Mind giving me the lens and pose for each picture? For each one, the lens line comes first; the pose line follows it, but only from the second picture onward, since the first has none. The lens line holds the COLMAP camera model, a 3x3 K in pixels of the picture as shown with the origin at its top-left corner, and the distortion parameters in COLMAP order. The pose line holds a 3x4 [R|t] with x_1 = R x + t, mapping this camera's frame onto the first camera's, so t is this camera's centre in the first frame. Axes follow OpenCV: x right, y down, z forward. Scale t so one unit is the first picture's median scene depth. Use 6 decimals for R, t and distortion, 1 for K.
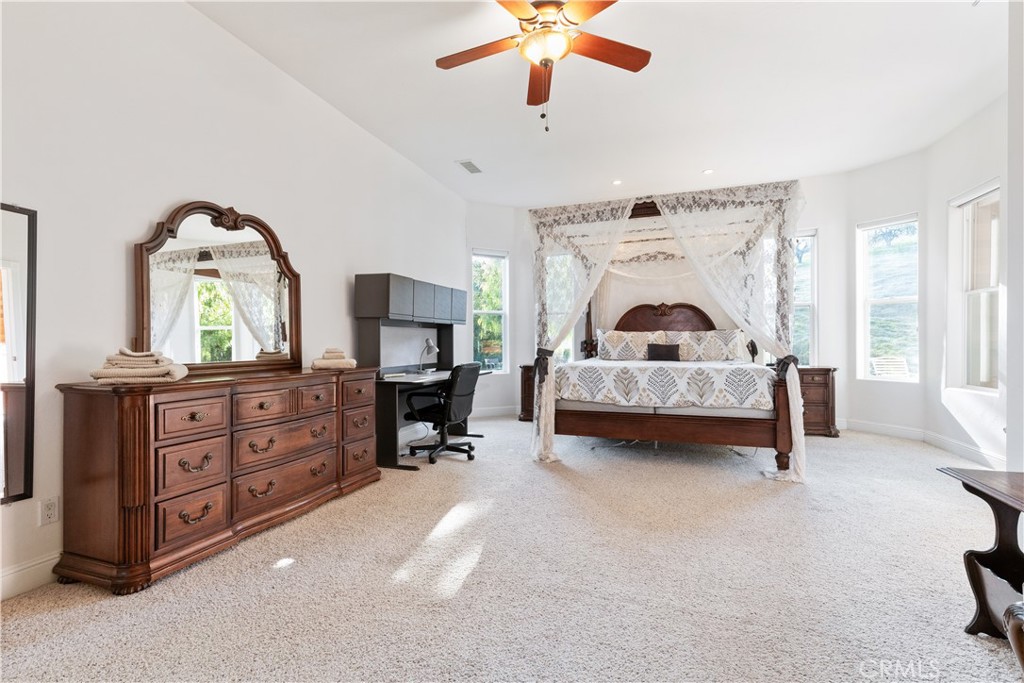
lens RADIAL K [[455.7, 0, 517.9], [0, 455.7, 343.9], [0, 0, 1]] dist [0.000620, -0.000942]
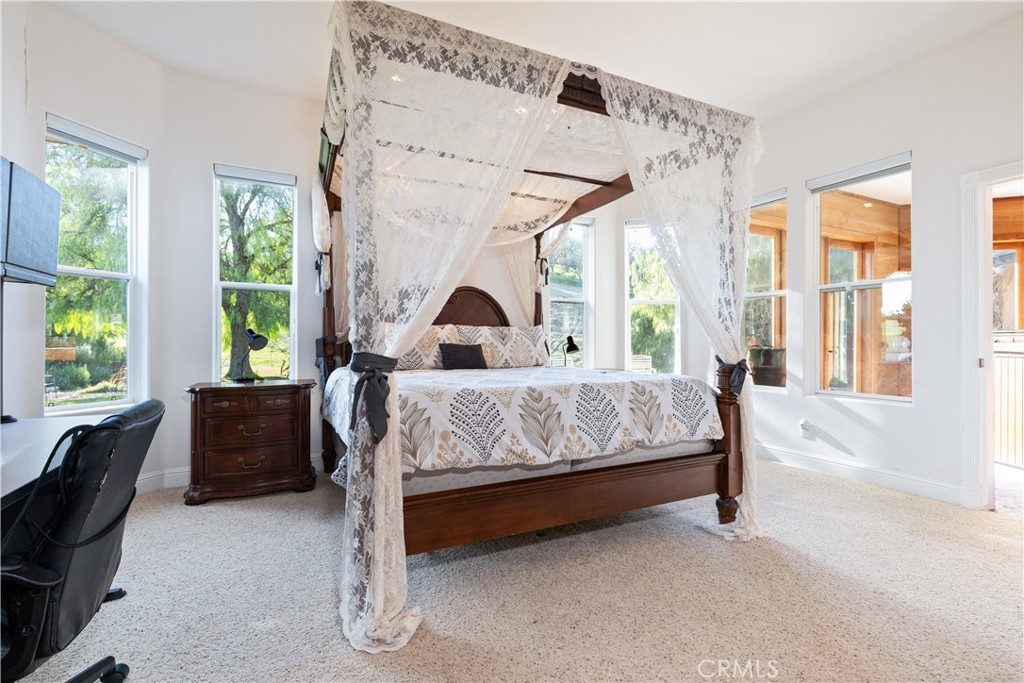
lens RADIAL K [[455.7, 0, 505.1], [0, 455.7, 338.8], [0, 0, 1]] dist [0.000620, -0.000942]
pose [[0.706681, 0.012459, 0.707423, -0.154503], [-0.002676, 0.999885, -0.014937, 0.003529], [-0.707528, 0.008662, 0.706633, 0.668358]]
